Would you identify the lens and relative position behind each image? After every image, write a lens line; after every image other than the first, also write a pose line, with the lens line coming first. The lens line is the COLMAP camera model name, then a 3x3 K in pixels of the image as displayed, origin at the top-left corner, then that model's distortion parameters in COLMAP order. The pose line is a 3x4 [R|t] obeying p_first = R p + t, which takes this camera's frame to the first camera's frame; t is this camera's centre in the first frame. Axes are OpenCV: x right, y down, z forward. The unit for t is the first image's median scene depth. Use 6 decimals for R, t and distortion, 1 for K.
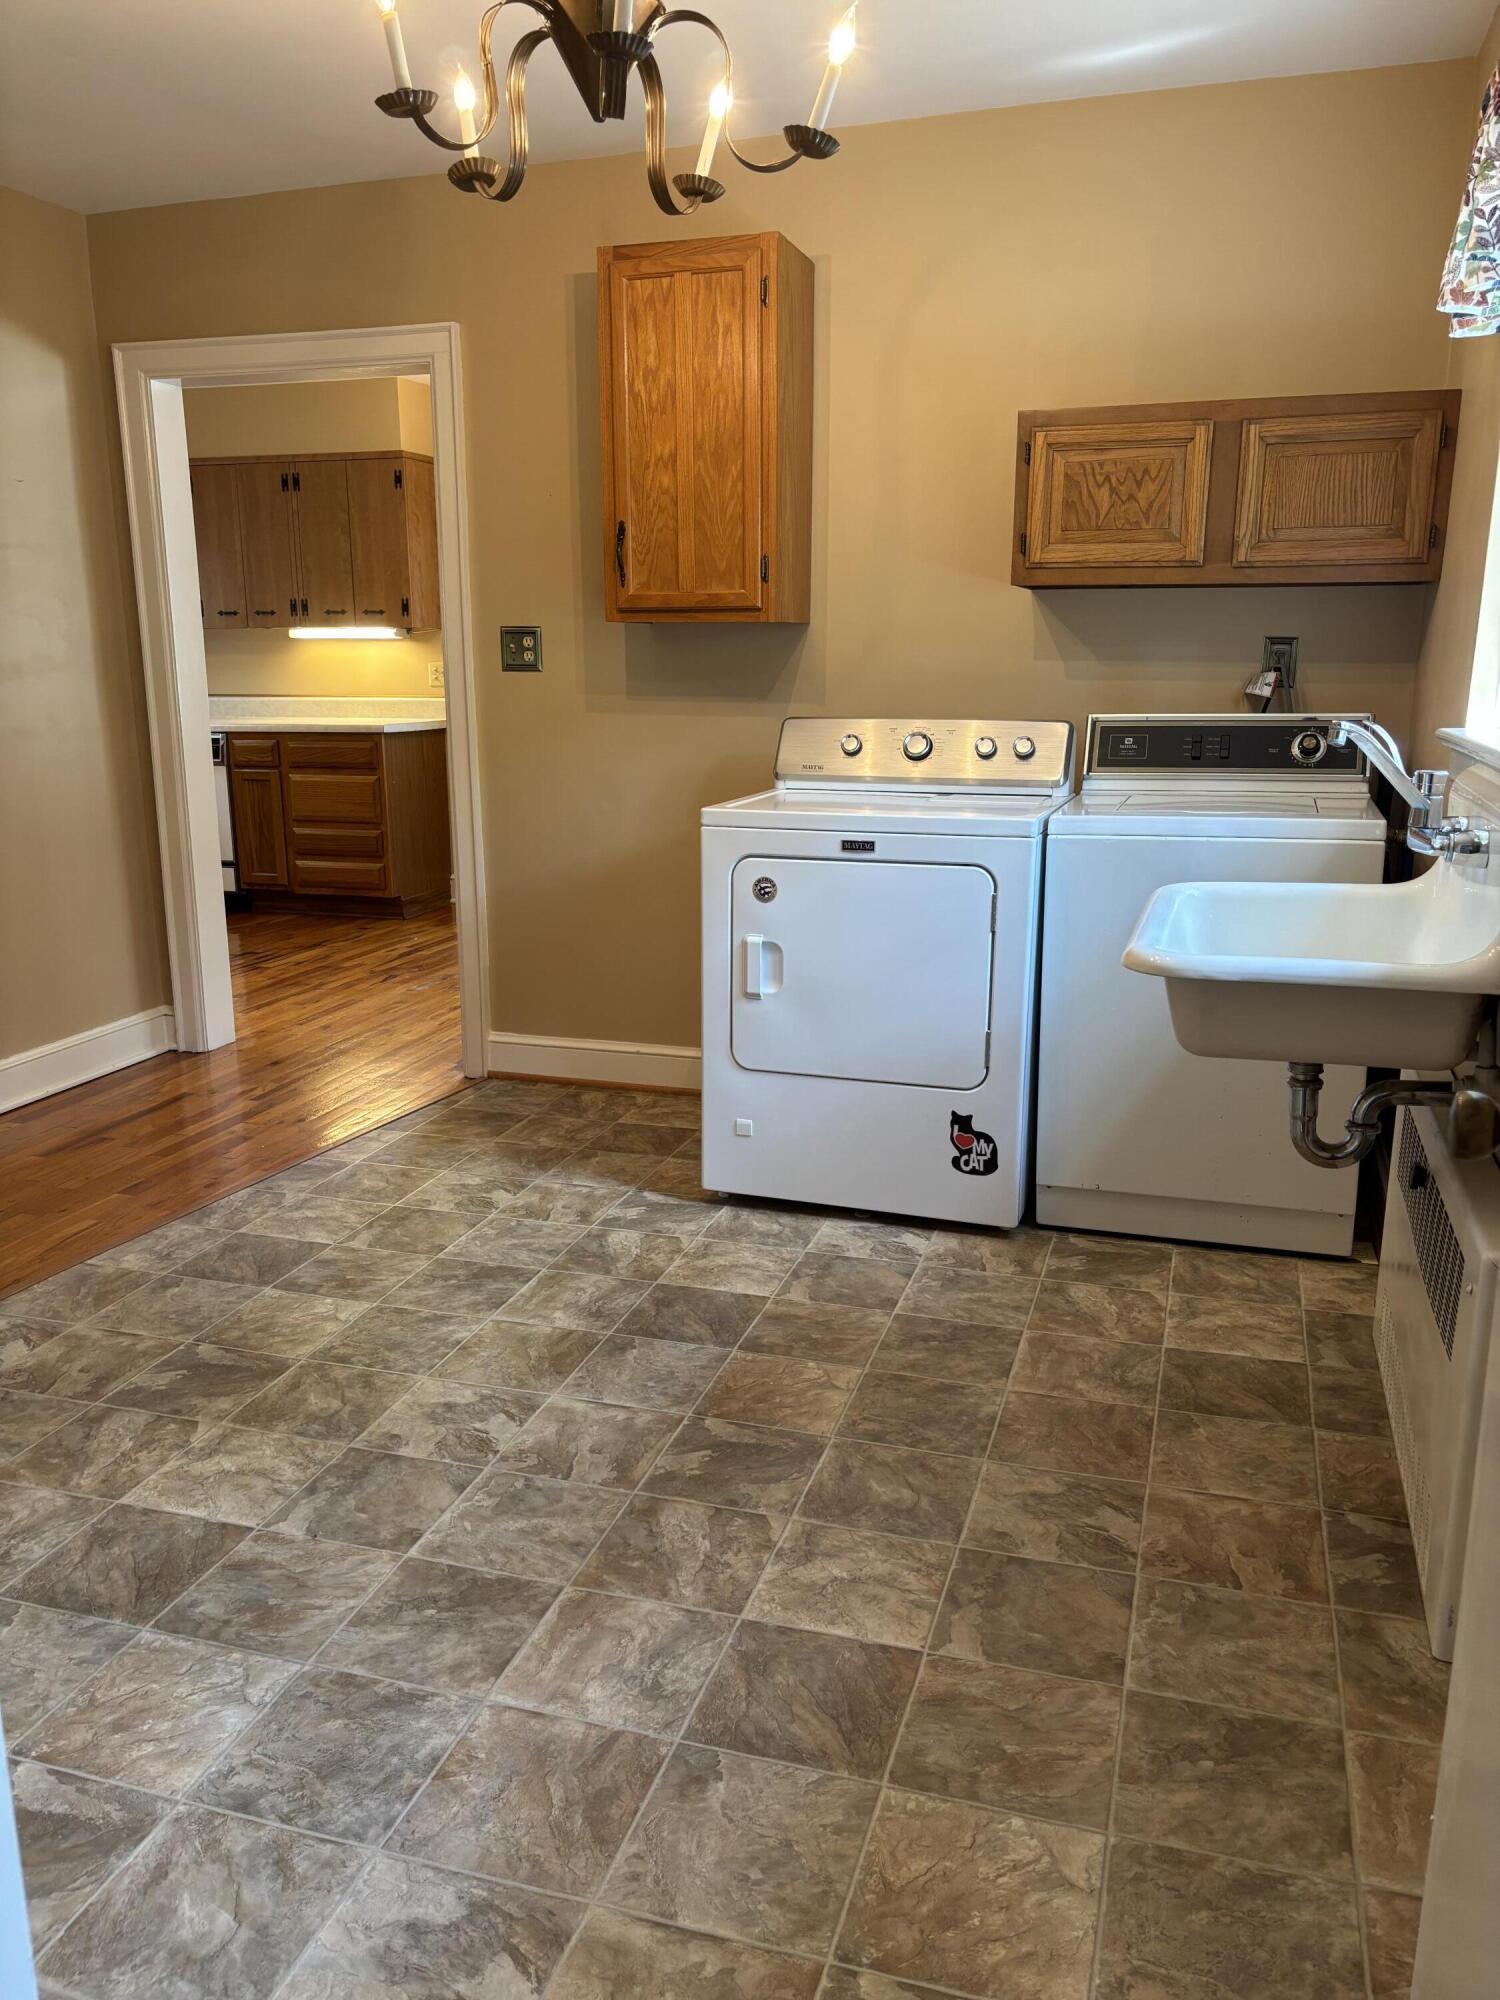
lens RADIAL K [[1503.2, 0, 745.4], [0, 1503.2, 1005.2], [0, 0, 1]] dist [0.057207, -0.058994]
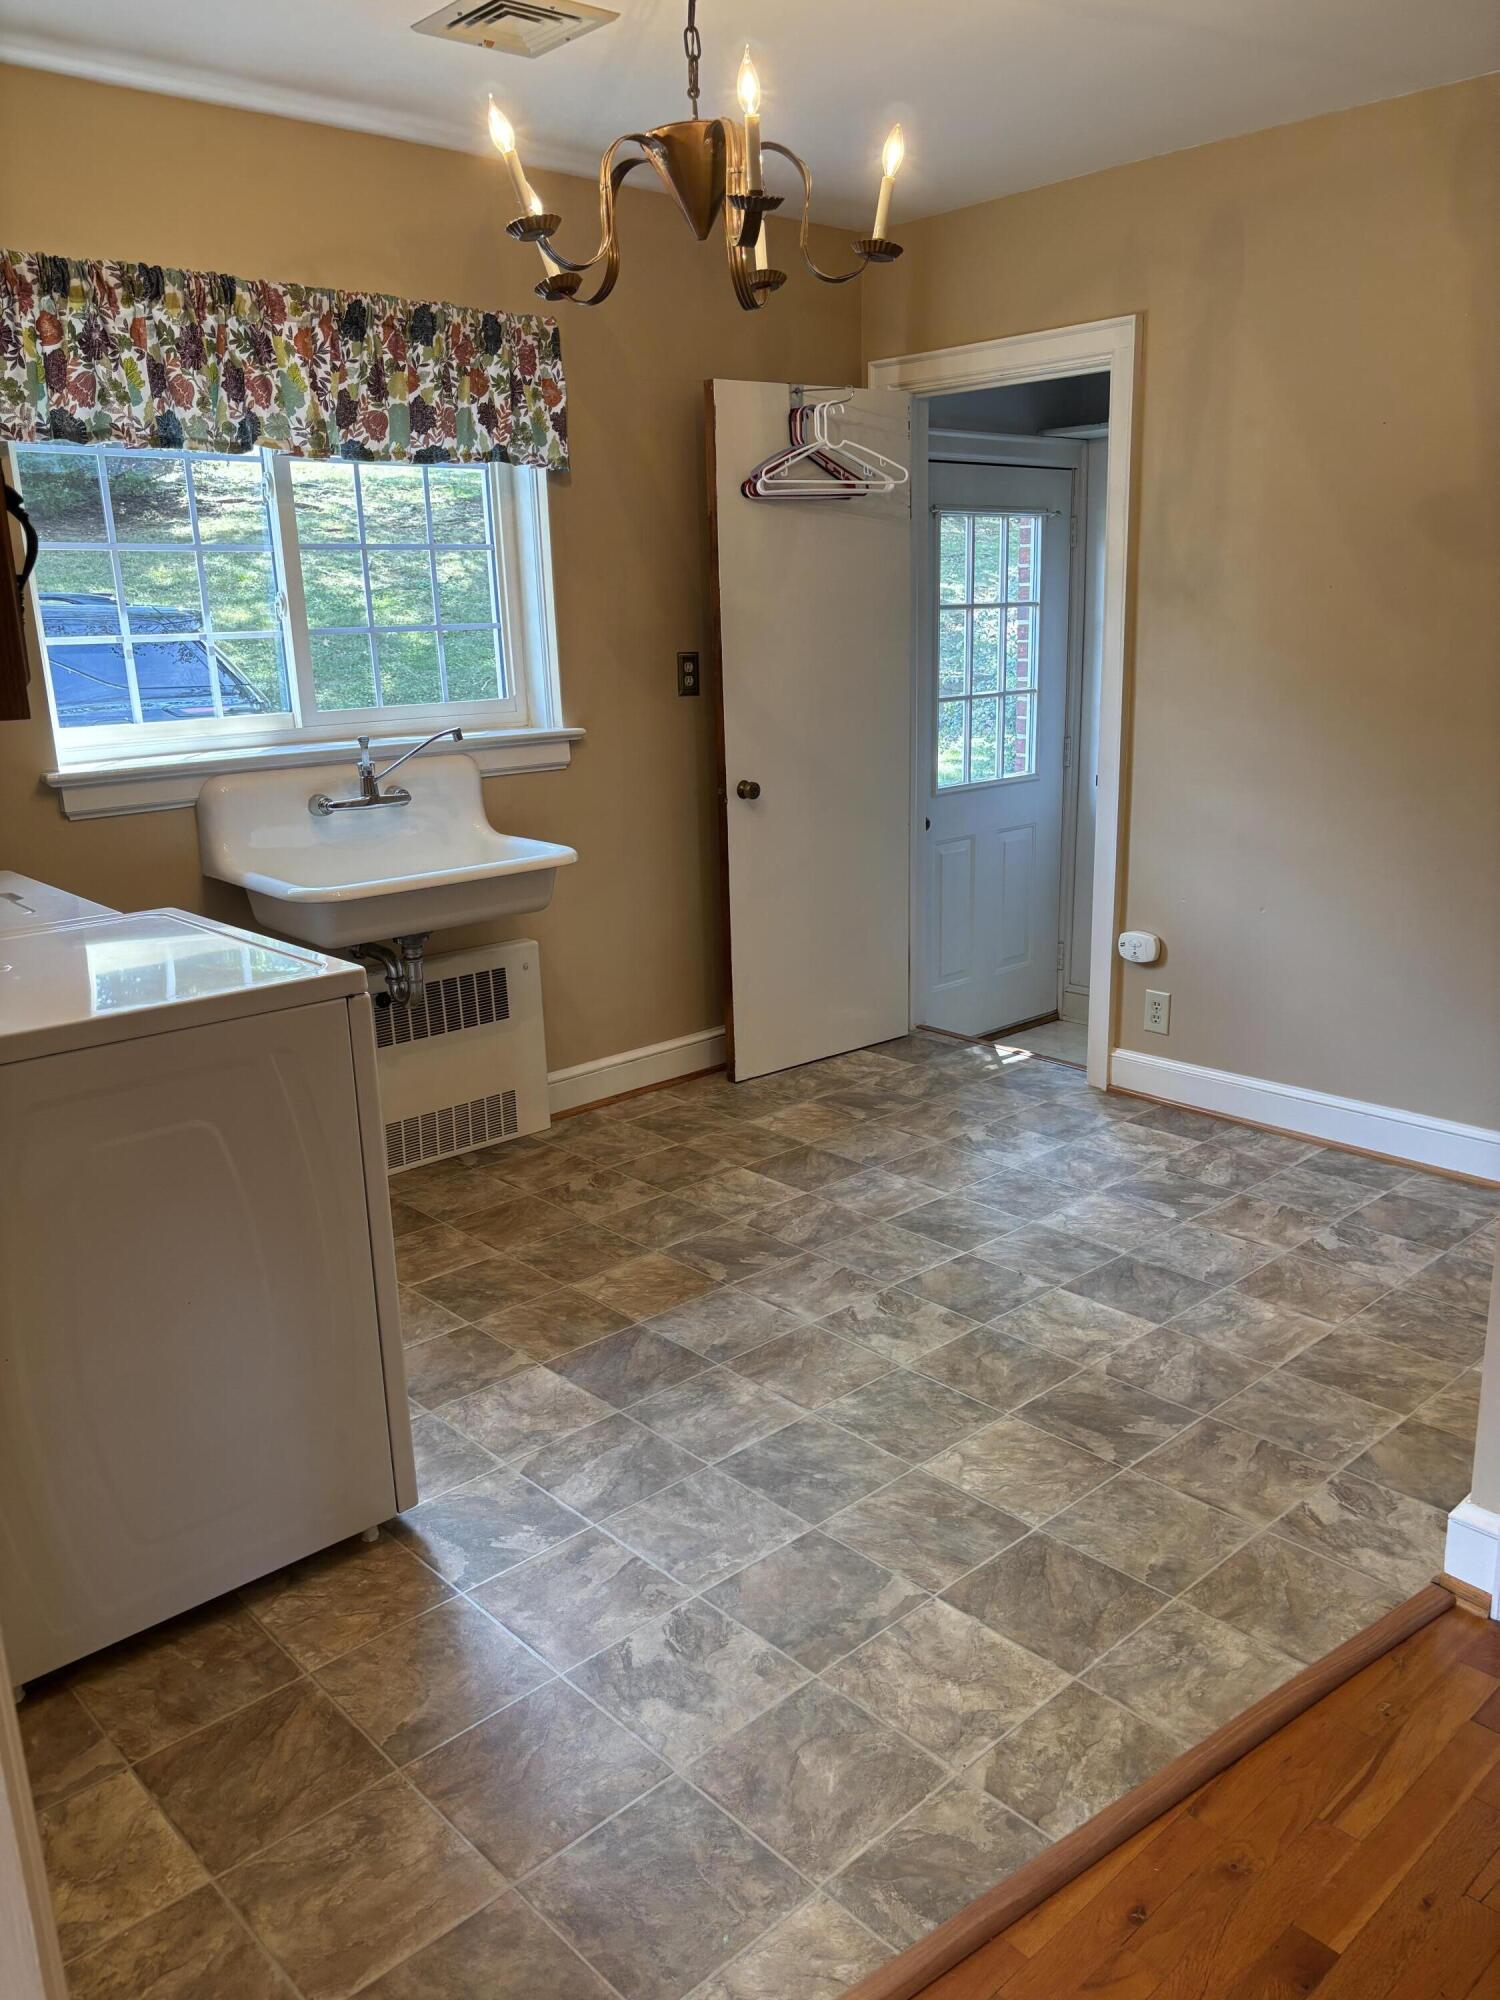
lens RADIAL K [[1503.2, 0, 744.6], [0, 1503.2, 1001.5], [0, 0, 1]] dist [0.057207, -0.058994]
pose [[-0.866583, -0.091998, 0.490480, -0.633256], [0.151740, 0.887745, 0.434607, -0.480020], [-0.475404, 0.451049, -0.755345, 1.793245]]
